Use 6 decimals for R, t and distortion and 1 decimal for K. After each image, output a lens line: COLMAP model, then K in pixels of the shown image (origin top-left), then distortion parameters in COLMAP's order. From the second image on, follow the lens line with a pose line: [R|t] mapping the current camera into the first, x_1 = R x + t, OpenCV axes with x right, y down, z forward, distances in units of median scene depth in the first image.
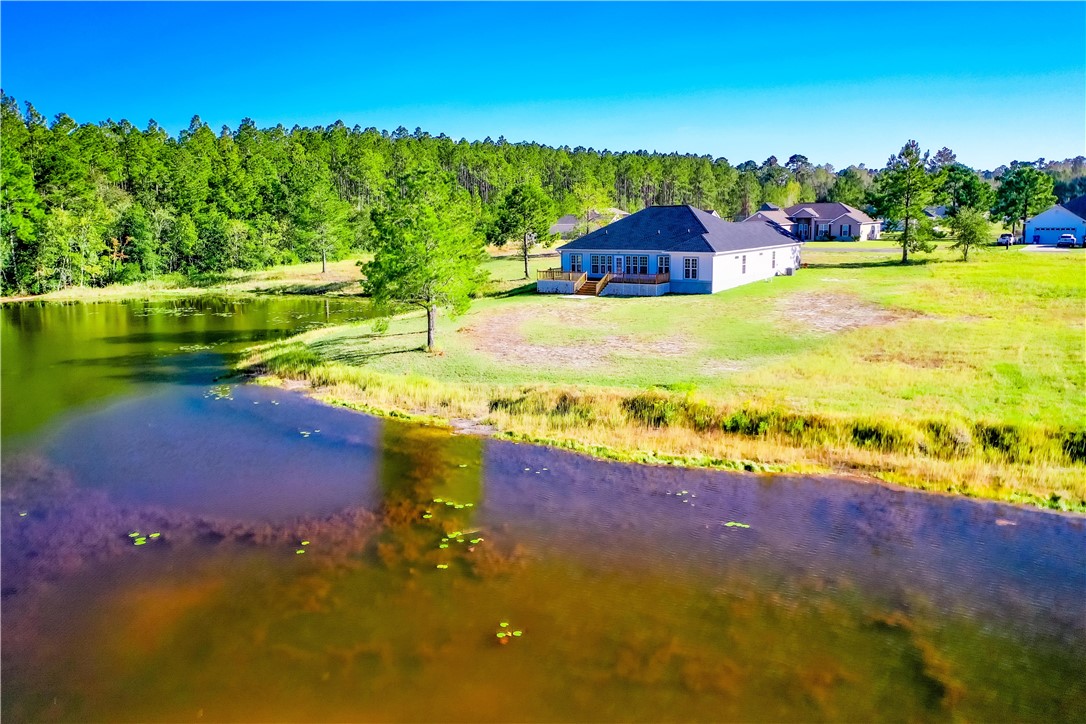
lens RADIAL K [[856.8, 0, 539.3], [0, 856.8, 365.9], [0, 0, 1]] dist [0.002314, 0.004796]
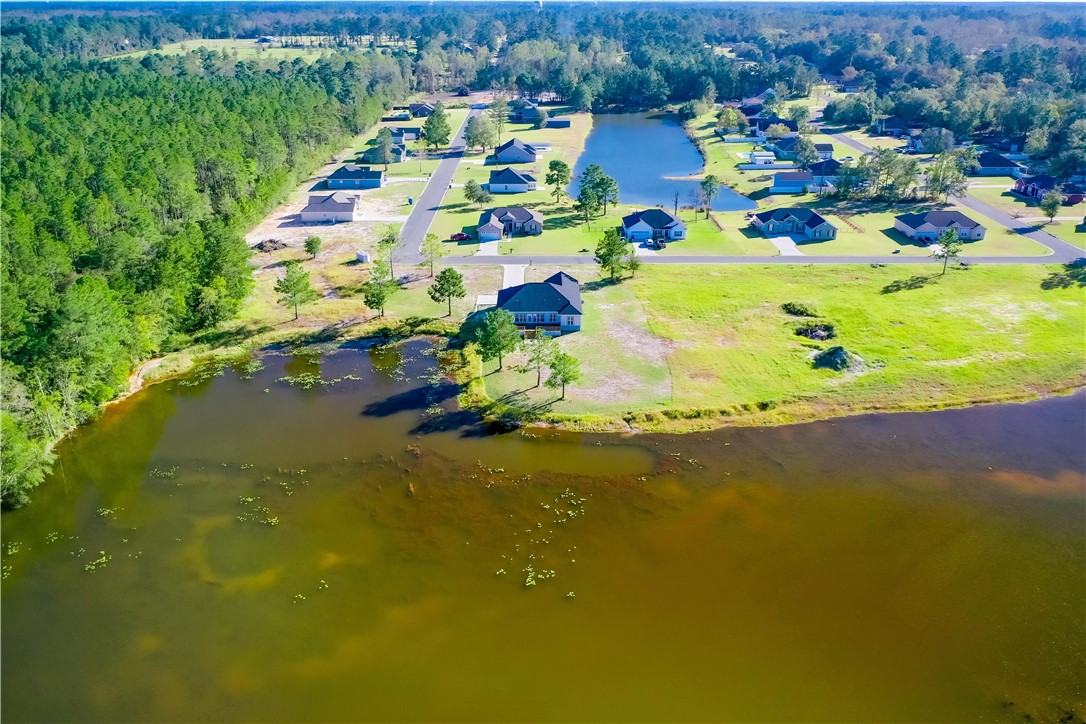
lens RADIAL K [[856.8, 0, 539.3], [0, 856.8, 365.9], [0, 0, 1]] dist [0.002314, 0.004796]
pose [[0.812335, -0.213842, 0.542570, -1.114411], [0.091521, 0.965565, 0.243532, -0.536903], [-0.575964, -0.148173, 0.803934, -0.796942]]
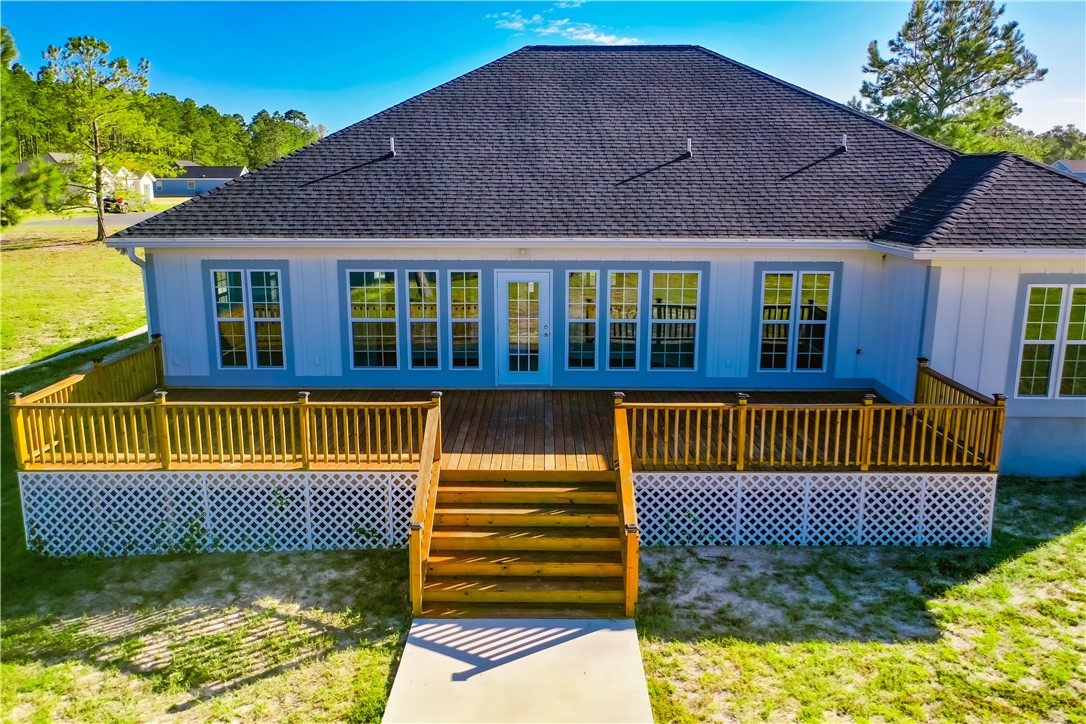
lens RADIAL K [[856.8, 0, 539.3], [0, 856.8, 365.9], [0, 0, 1]] dist [0.002314, 0.004796]
pose [[0.818701, -0.104853, 0.564566, -0.009103], [0.087896, 0.994484, 0.057235, -0.120271], [-0.567453, 0.002765, 0.823401, 0.862037]]
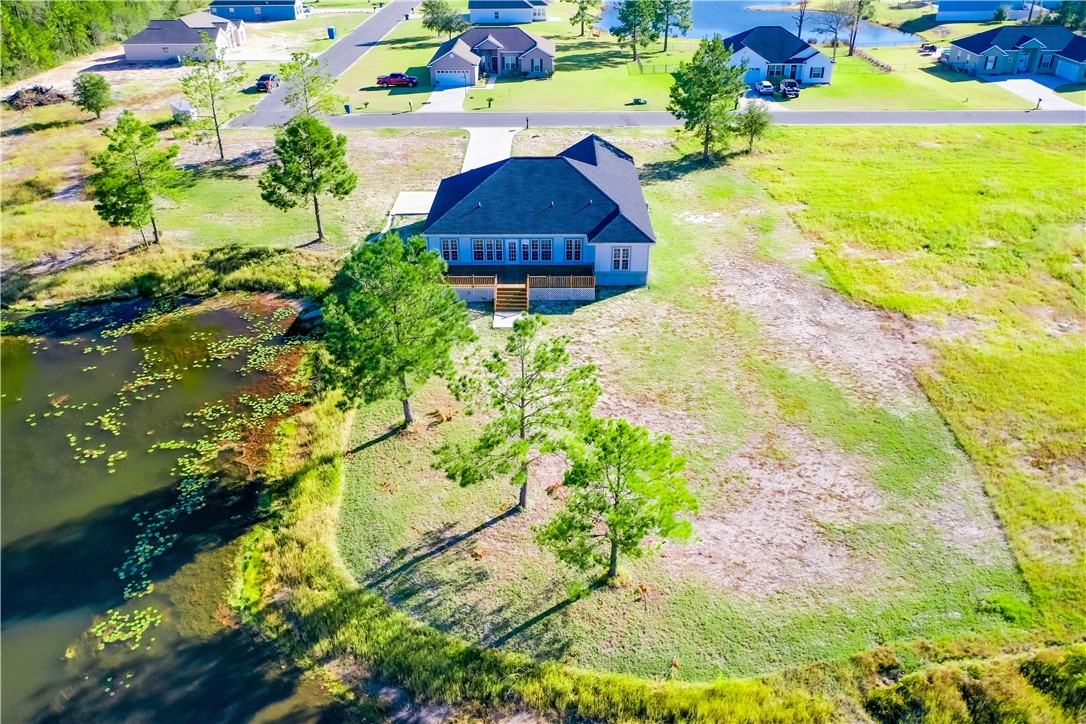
lens RADIAL K [[856.8, 0, 539.3], [0, 856.8, 365.9], [0, 0, 1]] dist [0.002314, 0.004796]
pose [[0.824368, -0.269226, 0.497930, -0.329042], [0.096112, 0.933452, 0.345586, -0.300333], [-0.557834, -0.237033, 0.795384, 0.313687]]
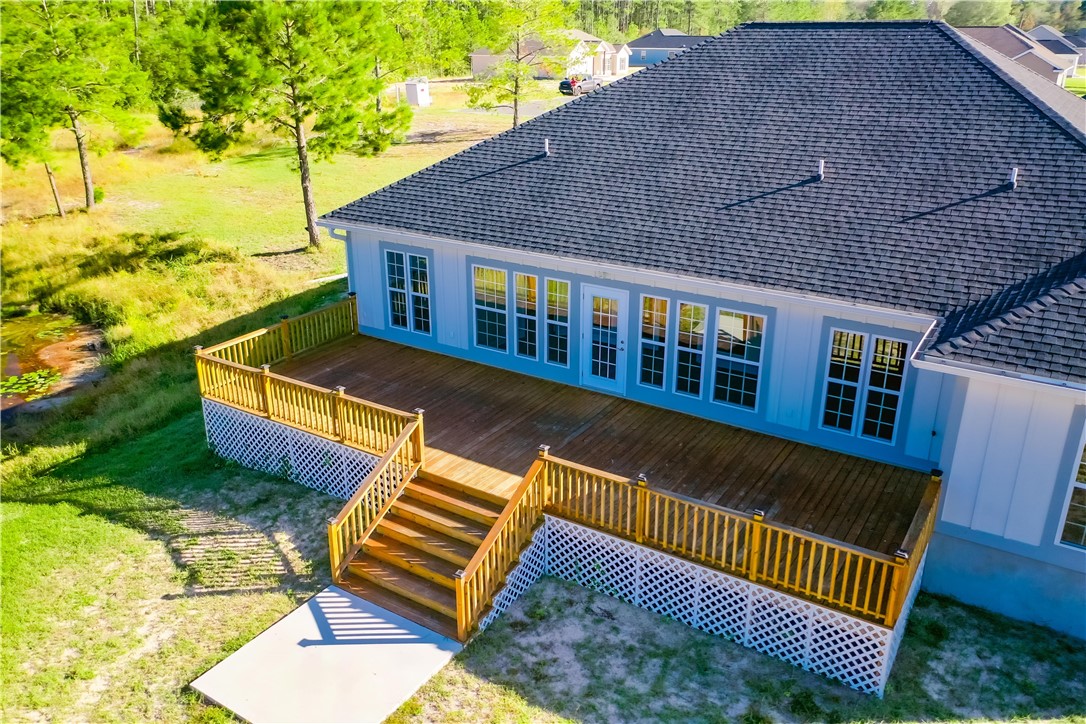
lens RADIAL K [[859.1, 0, 543.0], [0, 859.1, 362.0], [0, 0, 1]] dist [0.002911, 0.004440]
pose [[0.998763, -0.000437, 0.049713, 0.070760], [-0.008934, 0.982108, 0.188109, -0.150721], [-0.048905, -0.188320, 0.980889, 0.819953]]
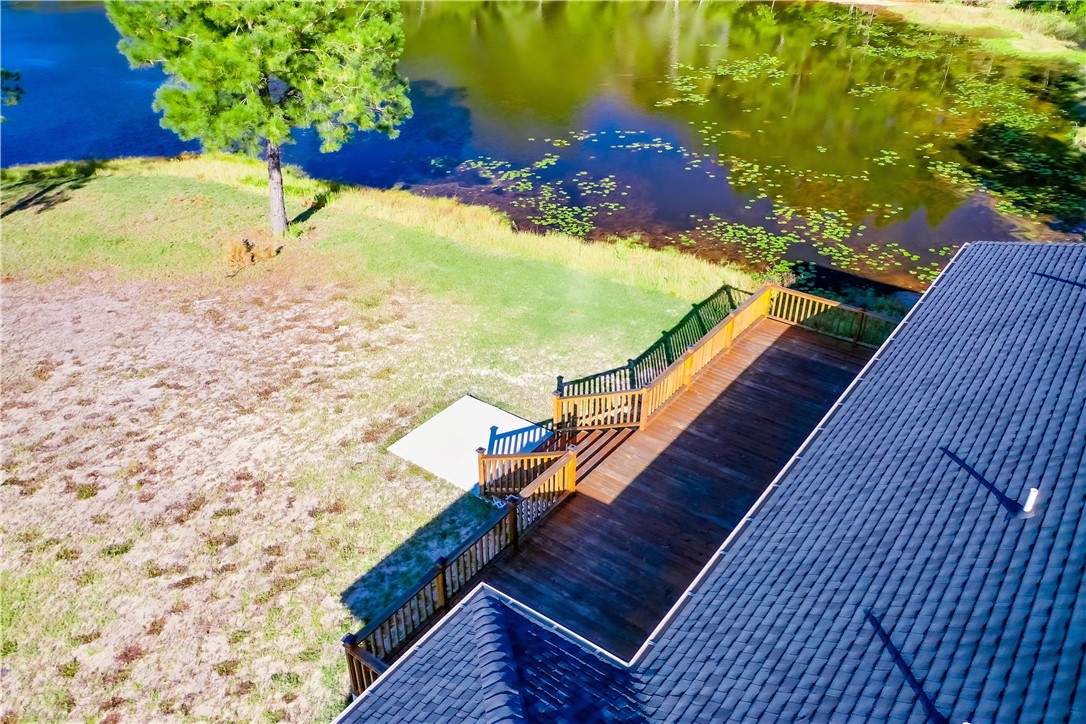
lens RADIAL K [[856.8, 0, 539.3], [0, 856.8, 365.9], [0, 0, 1]] dist [0.002314, 0.004796]
pose [[-0.017828, 0.547943, -0.836325, 0.217342], [-0.183060, 0.820530, 0.541497, -0.214992], [0.982940, 0.162751, 0.085678, 0.943941]]
